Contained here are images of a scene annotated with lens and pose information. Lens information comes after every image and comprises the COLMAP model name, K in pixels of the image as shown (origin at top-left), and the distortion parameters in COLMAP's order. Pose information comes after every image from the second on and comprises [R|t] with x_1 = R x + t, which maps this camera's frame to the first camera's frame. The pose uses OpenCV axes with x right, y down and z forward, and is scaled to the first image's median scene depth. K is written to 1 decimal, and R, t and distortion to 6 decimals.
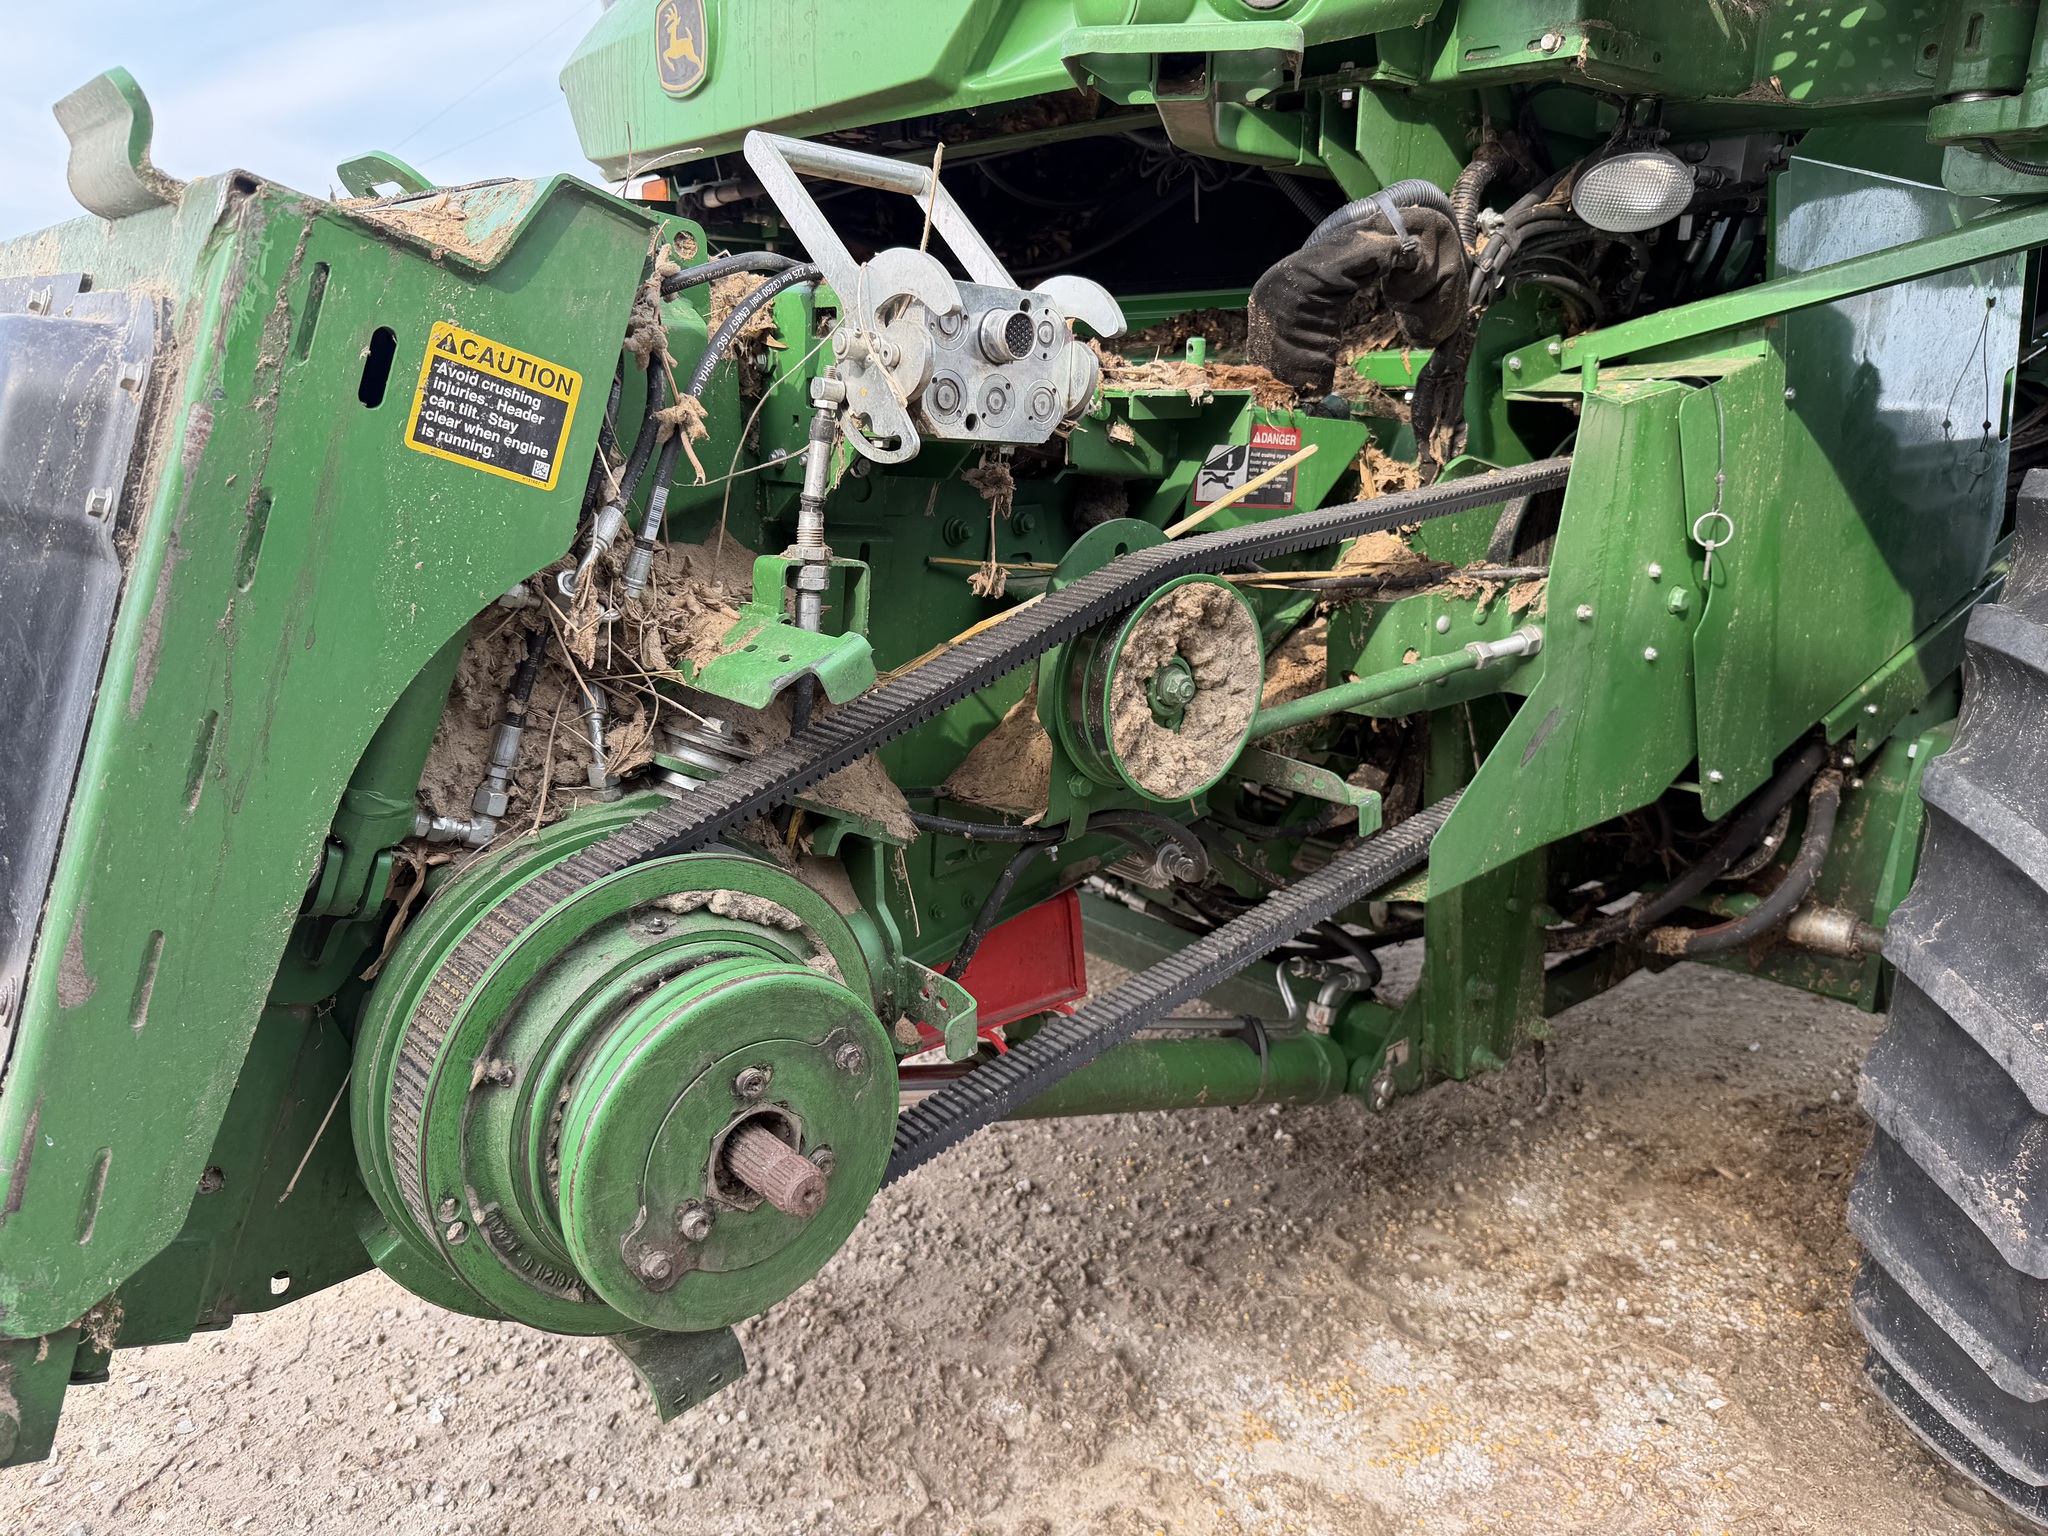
lens RADIAL K [[1400.4, 0, 1023.7], [0, 1400.4, 760.1], [0, 0, 1]] dist [0.157735, -0.217806]
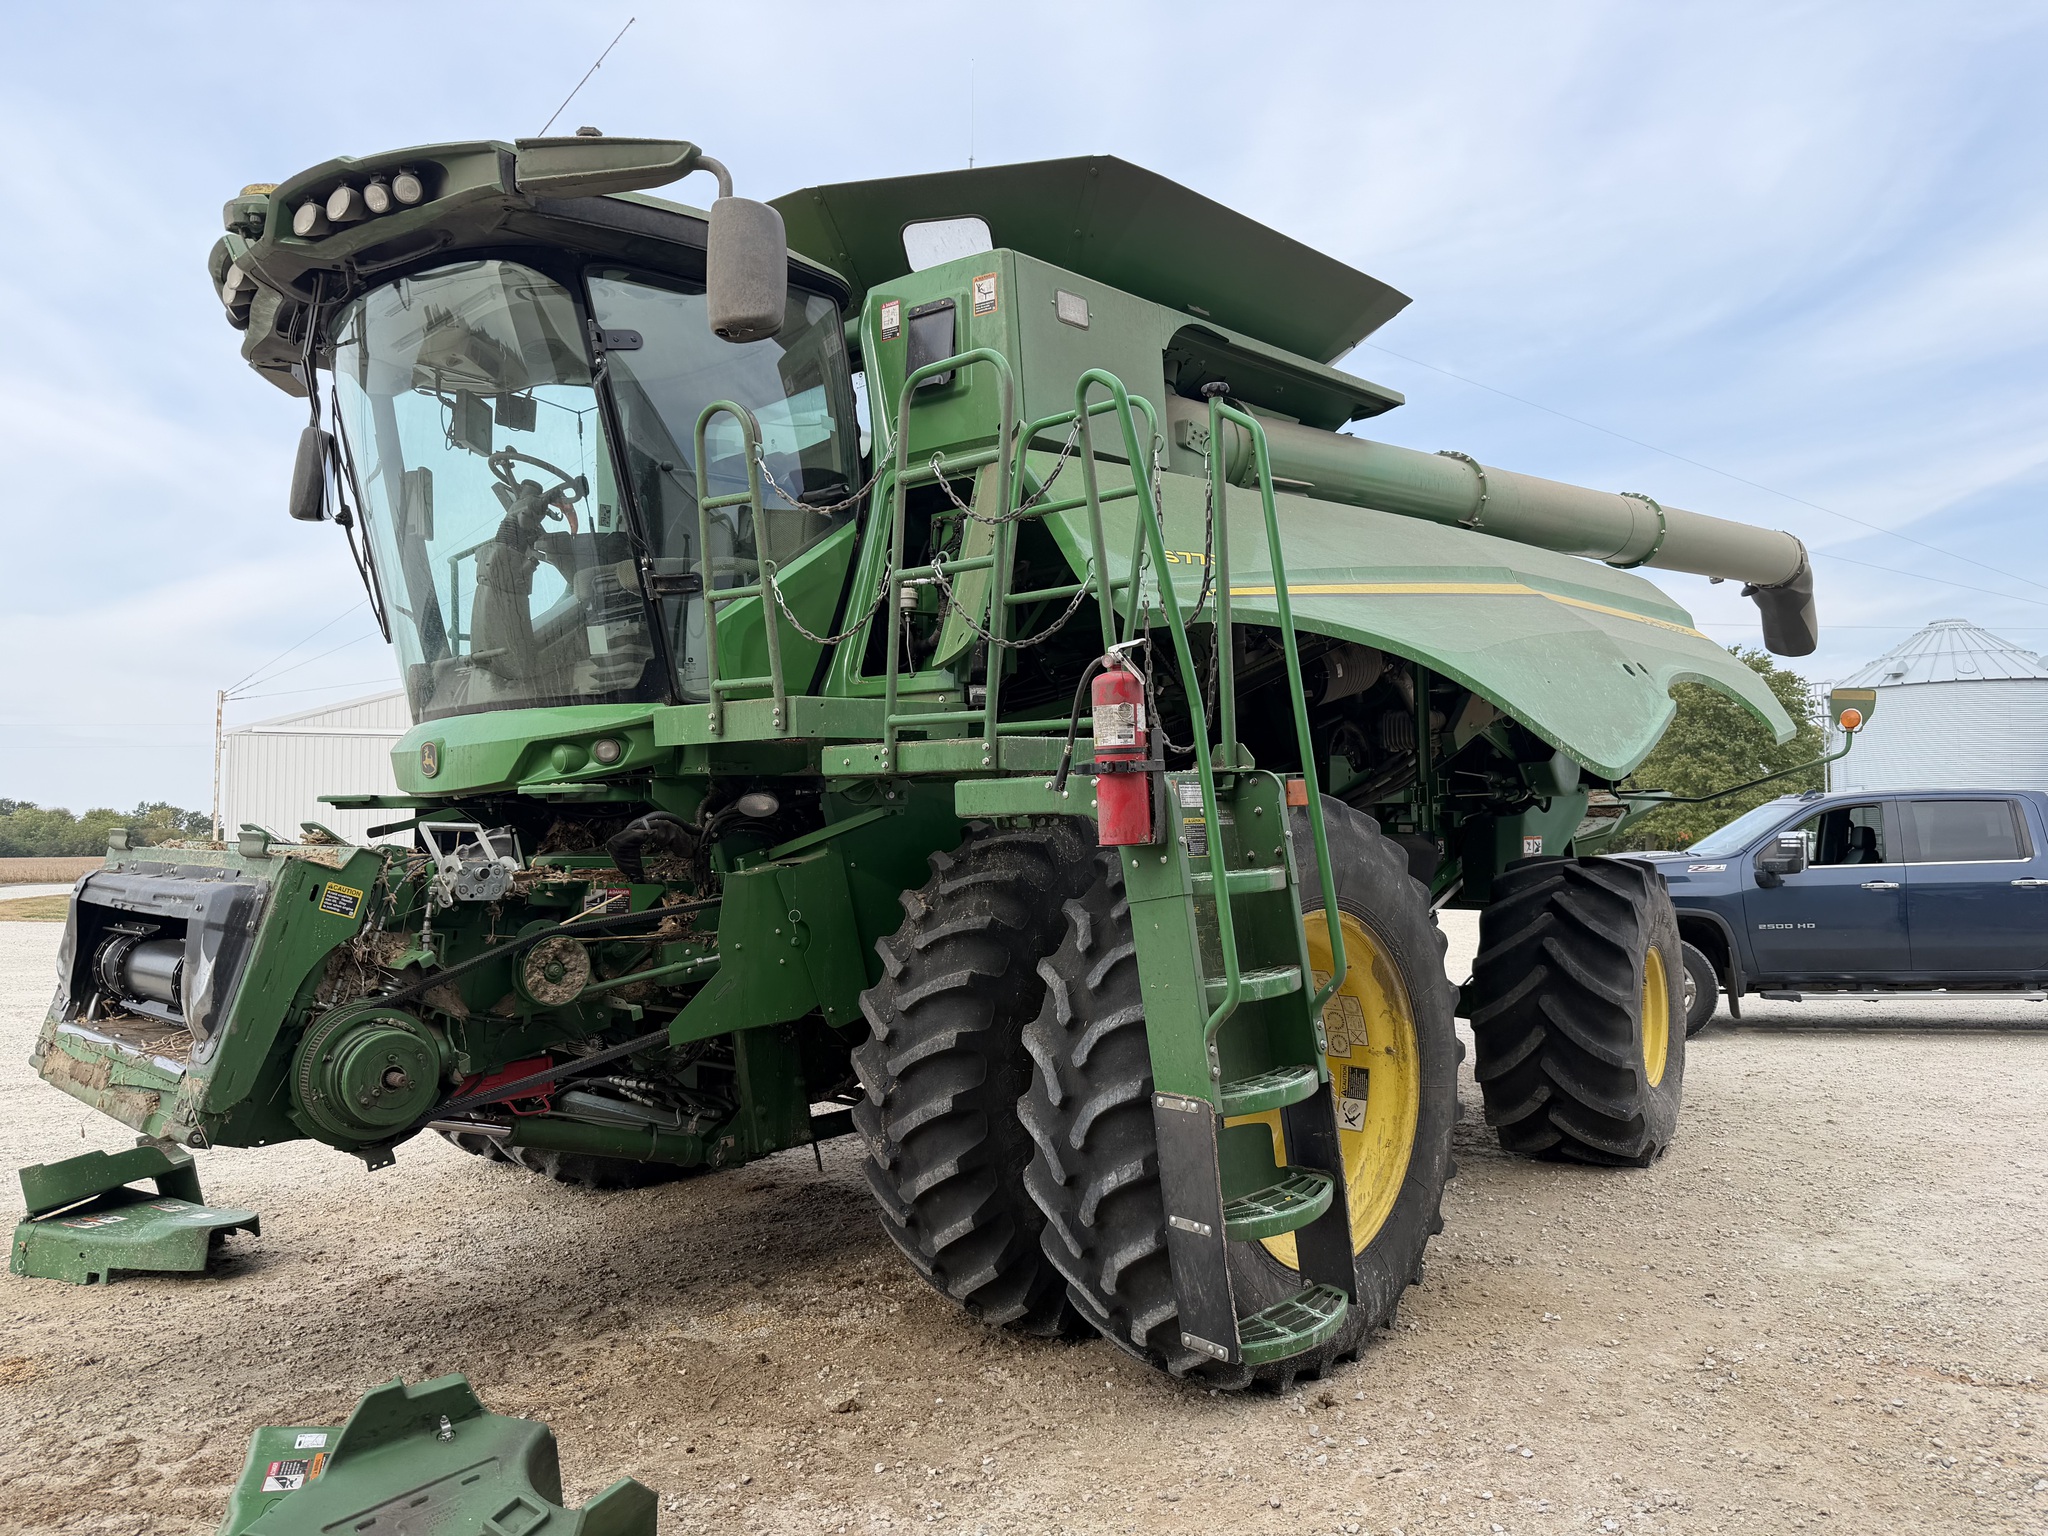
lens RADIAL K [[1471.2, 0, 1027.4], [0, 1471.2, 793.2], [0, 0, 1]] dist [0.071901, -0.078138]
pose [[0.997505, -0.028584, 0.064554, 1.250822], [0.044321, 0.965274, -0.257452, 0.610688], [-0.054953, 0.259671, 0.964132, -3.117580]]
